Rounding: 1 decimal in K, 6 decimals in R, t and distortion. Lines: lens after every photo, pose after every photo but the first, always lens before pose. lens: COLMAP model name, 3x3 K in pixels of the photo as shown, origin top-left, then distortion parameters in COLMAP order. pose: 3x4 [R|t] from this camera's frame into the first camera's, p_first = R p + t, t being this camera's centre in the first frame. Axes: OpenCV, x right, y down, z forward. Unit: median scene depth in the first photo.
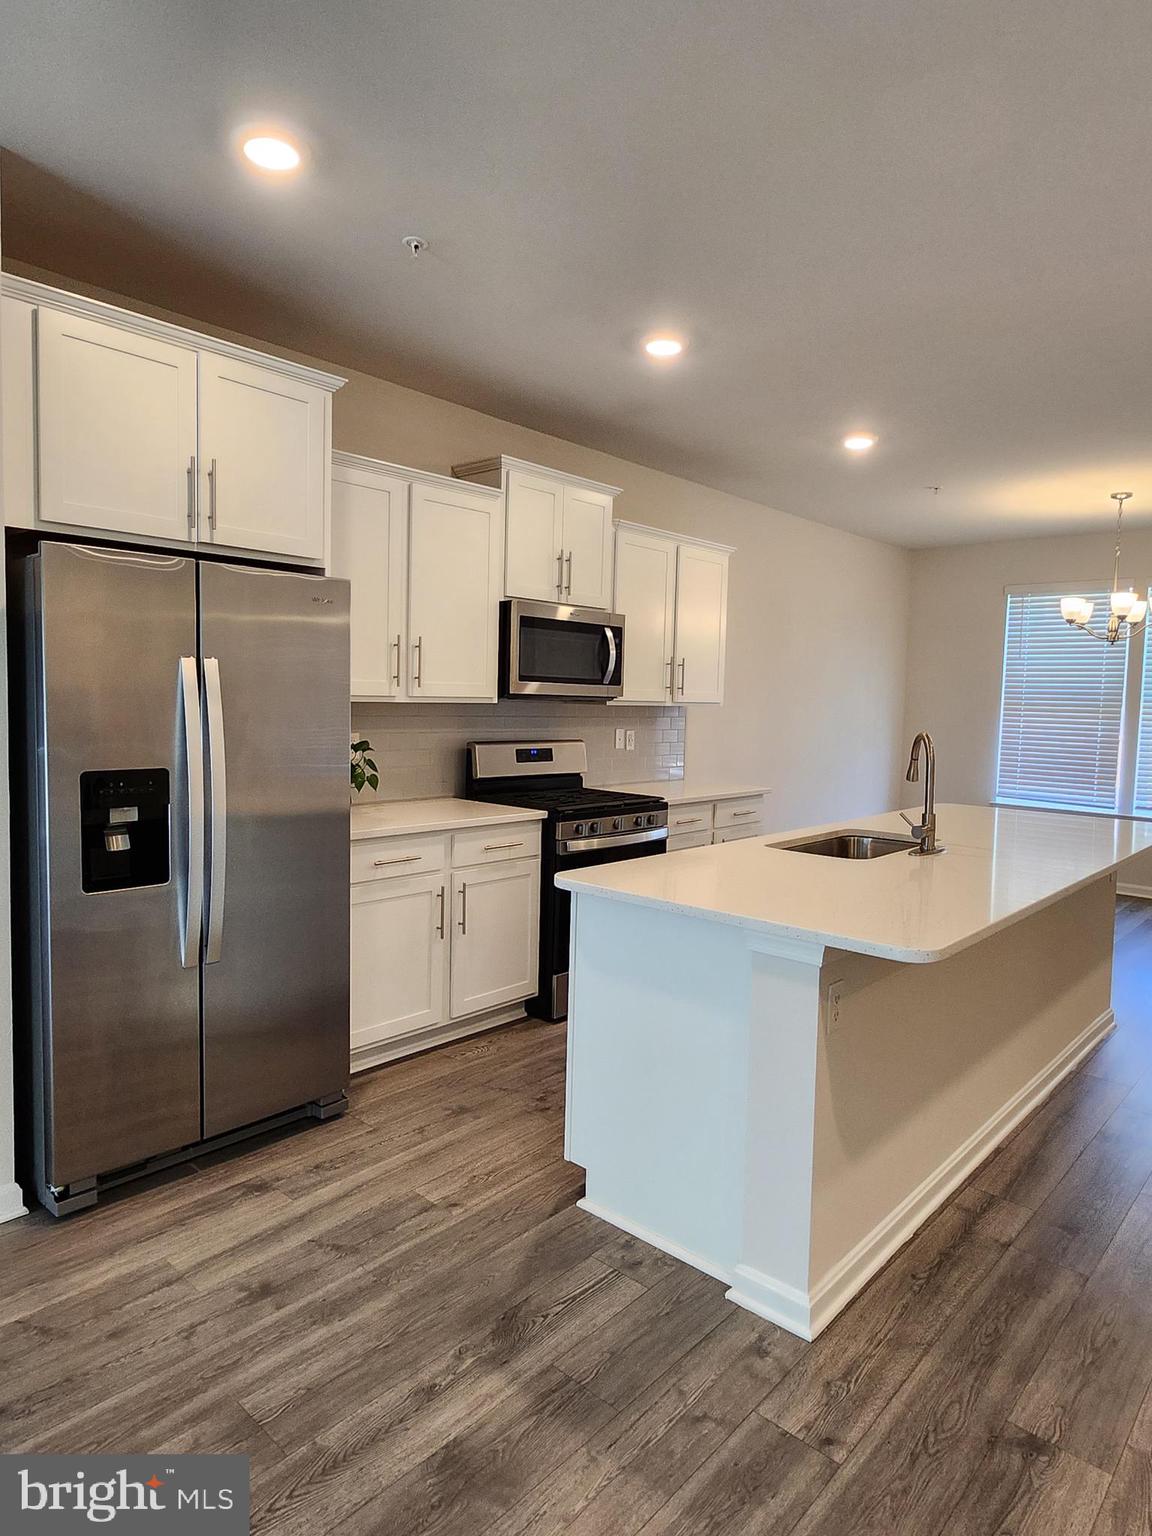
lens RADIAL K [[927.3, 0, 577.9], [0, 927.3, 754.8], [0, 0, 1]] dist [-0.001820, -0.000390]
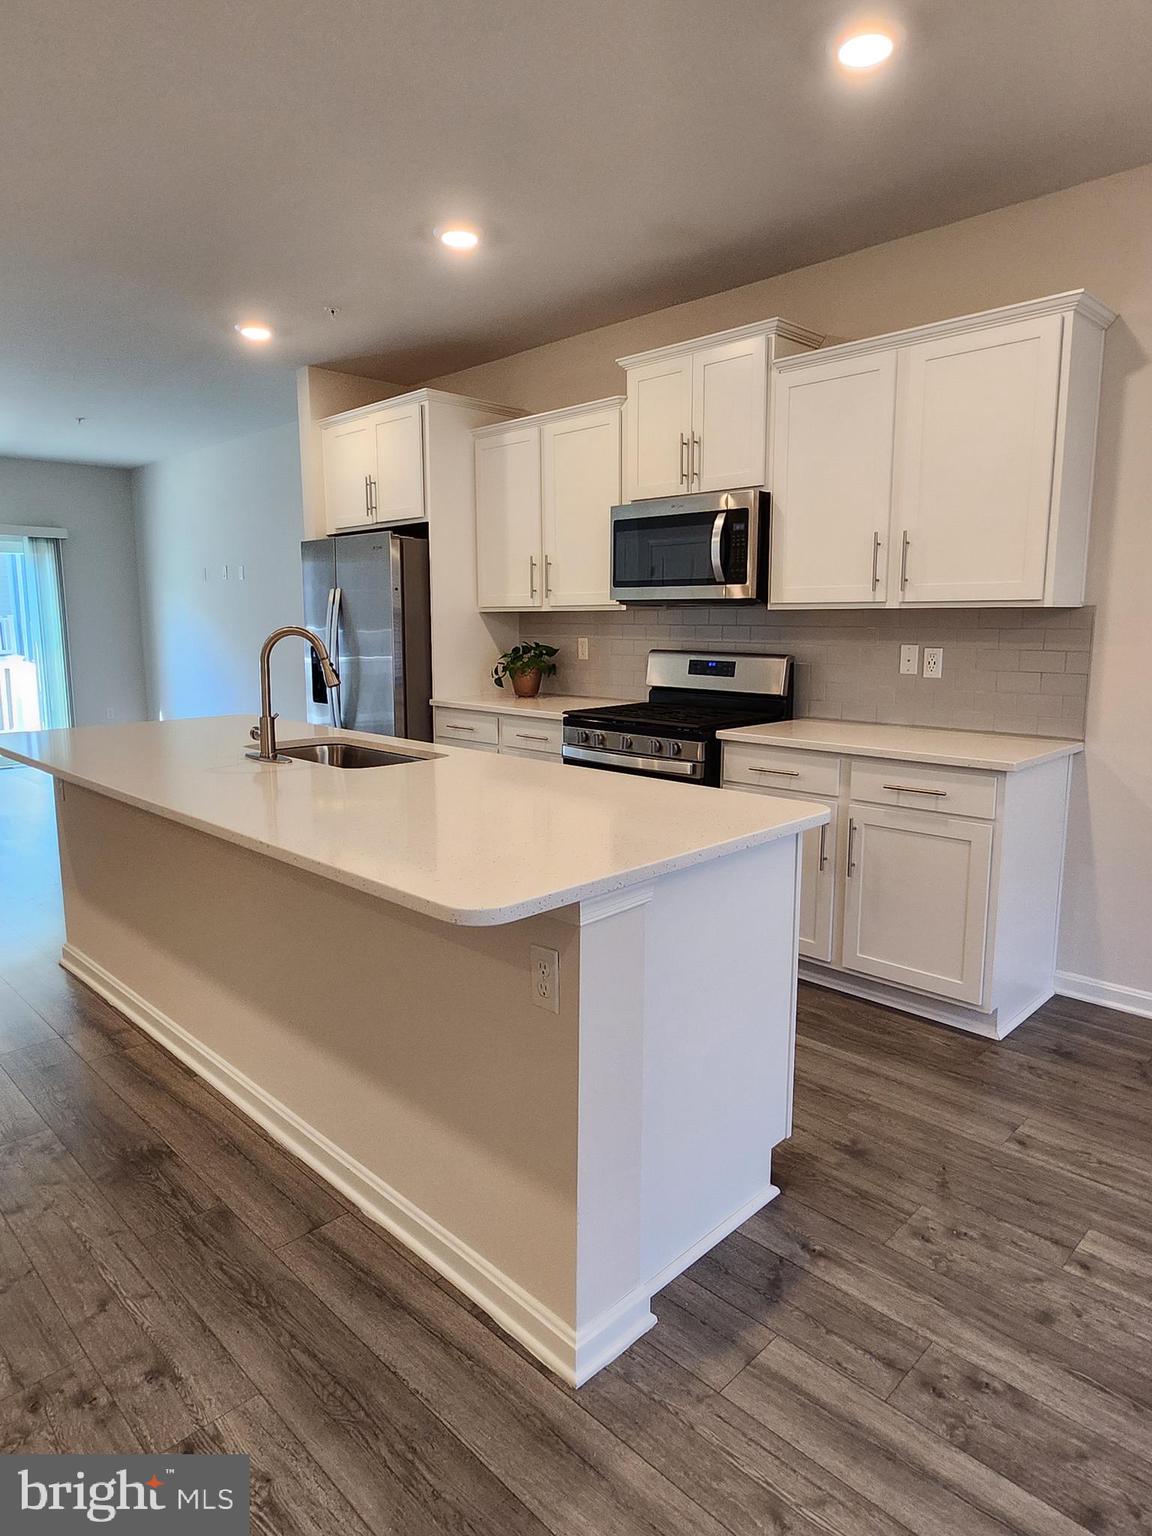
lens RADIAL K [[927.3, 0, 577.9], [0, 927.3, 754.8], [0, 0, 1]] dist [-0.001820, -0.000390]
pose [[-0.051021, 0.119010, -0.991581, 0.898258], [-0.065571, 0.990333, 0.122234, -0.018543], [0.996543, 0.071255, -0.042724, 0.958064]]
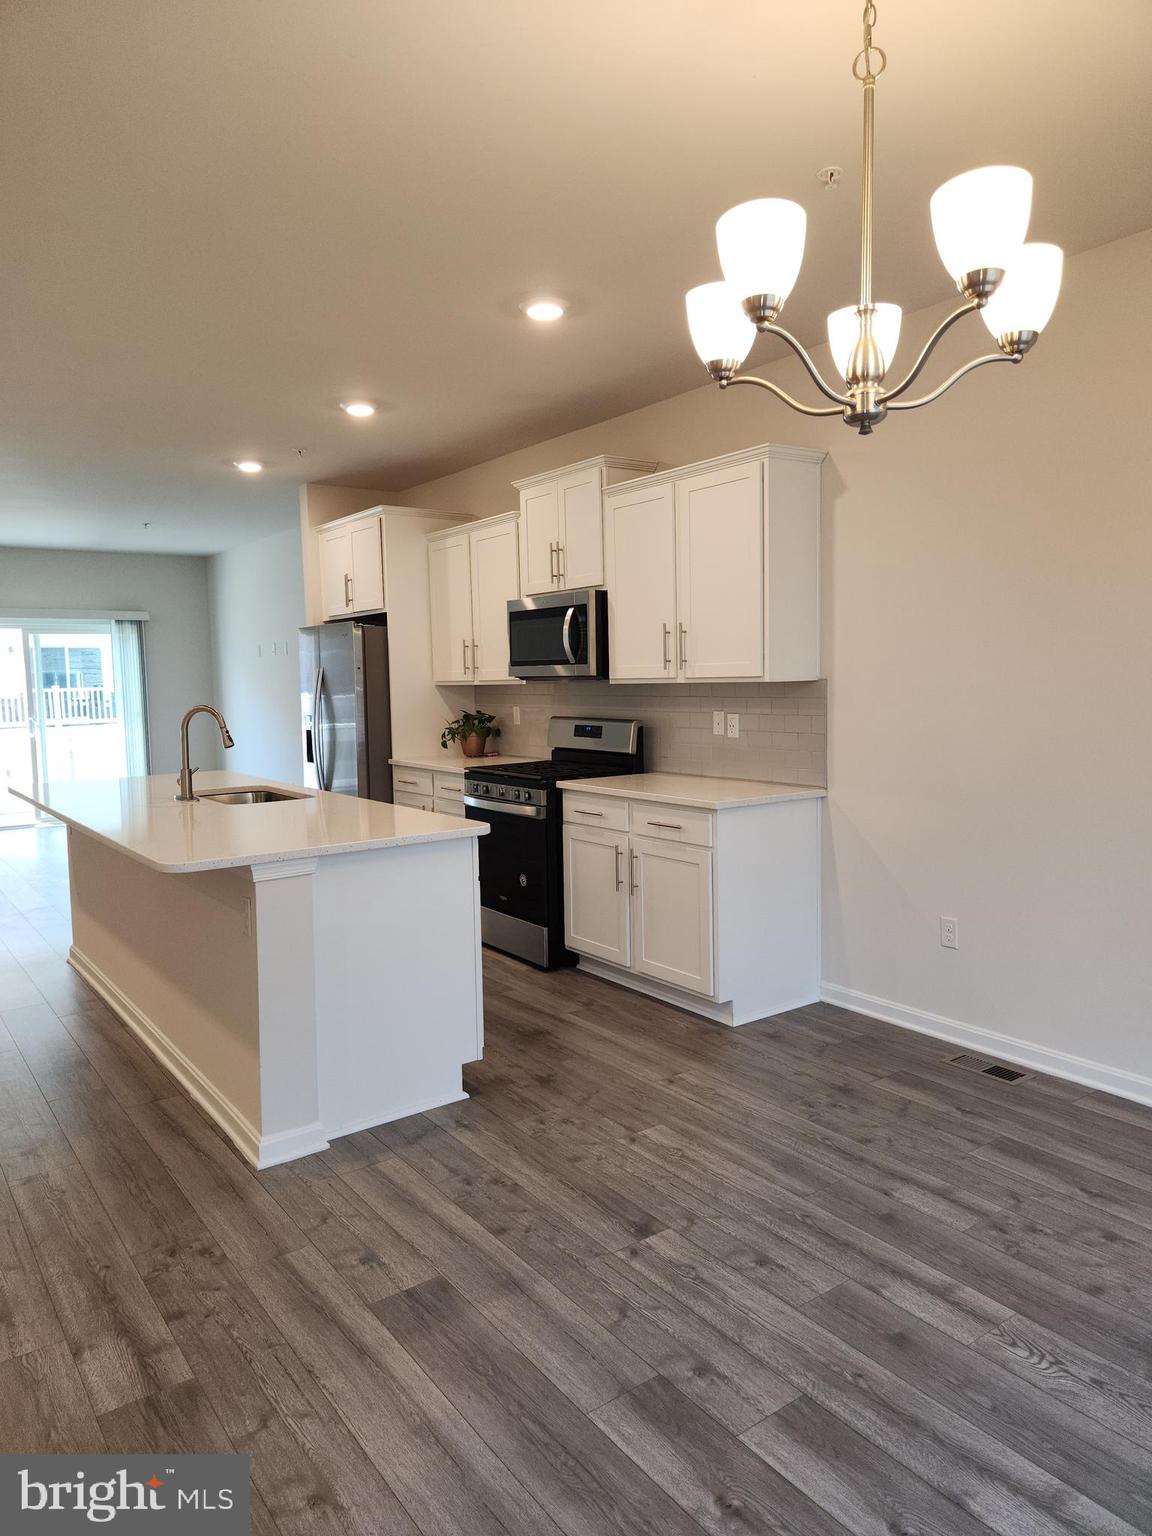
lens RADIAL K [[1027.2, 0, 579.3], [0, 1027.2, 757.6], [0, 0, 1]] dist [0.064210, -0.060271]
pose [[-0.207931, 0.051539, -0.976785, 1.173937], [-0.052607, 0.996576, 0.063782, -0.046802], [0.976728, 0.064648, -0.204508, 1.293386]]
